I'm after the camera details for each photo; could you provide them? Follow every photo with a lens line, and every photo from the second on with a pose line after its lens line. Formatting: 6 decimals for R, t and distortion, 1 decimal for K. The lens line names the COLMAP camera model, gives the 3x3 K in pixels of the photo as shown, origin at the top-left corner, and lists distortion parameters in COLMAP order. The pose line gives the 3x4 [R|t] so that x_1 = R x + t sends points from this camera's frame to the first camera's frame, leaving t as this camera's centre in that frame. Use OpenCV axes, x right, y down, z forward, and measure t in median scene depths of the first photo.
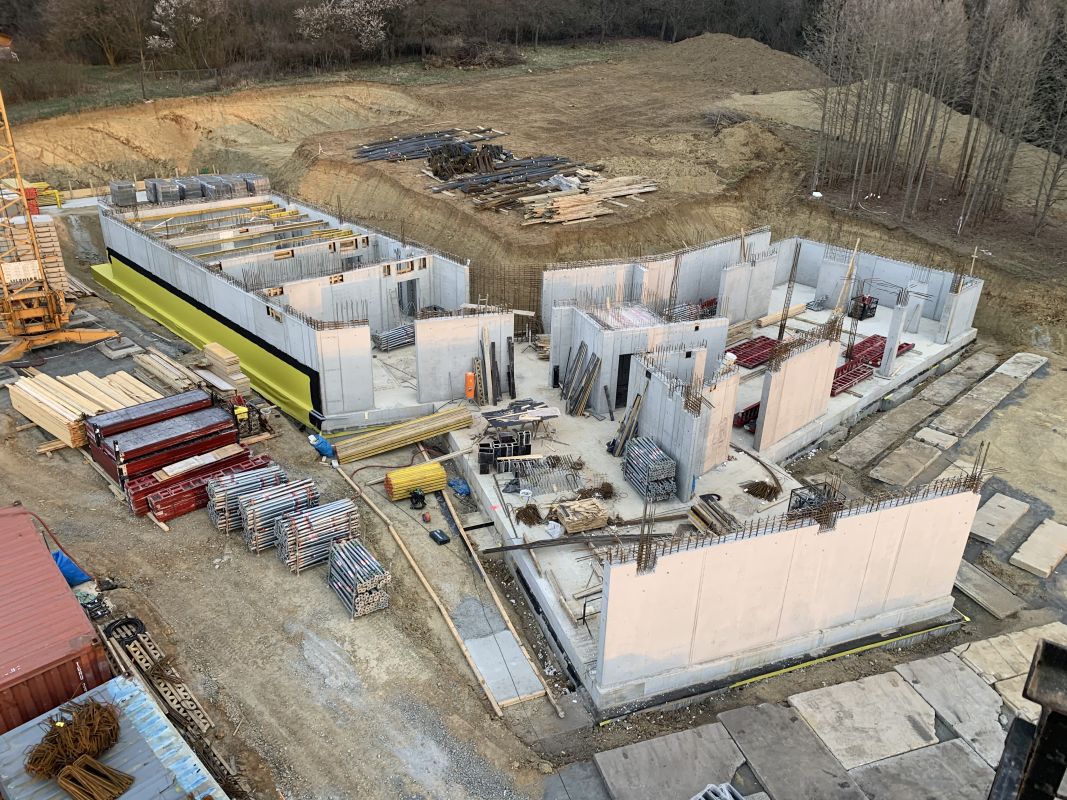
lens RADIAL K [[846.1, 0, 533.5], [0, 846.1, 400.0], [0, 0, 1]] dist [0.061232, 0.001673]
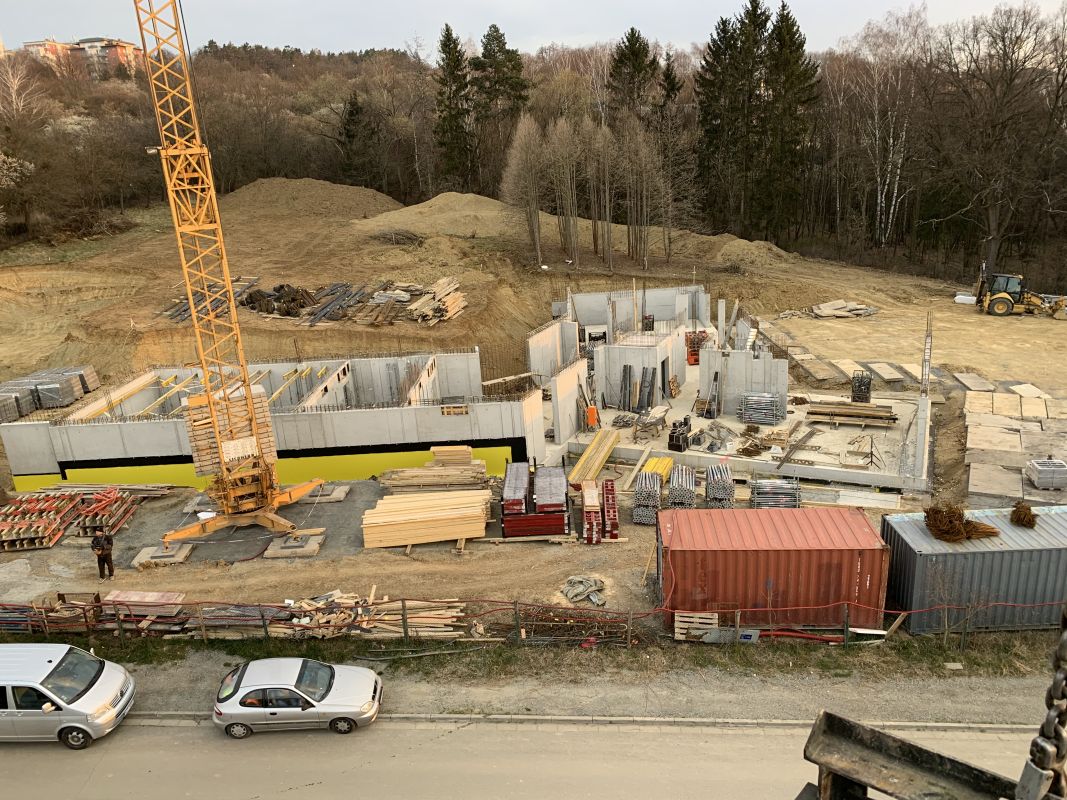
lens RADIAL K [[846.1, 0, 533.5], [0, 846.1, 400.0], [0, 0, 1]] dist [0.061232, 0.001673]
pose [[0.717054, -0.290333, 0.633672, -0.929914], [0.380952, 0.924565, -0.007466, -0.063058], [-0.583703, 0.246752, 0.773566, 0.026479]]
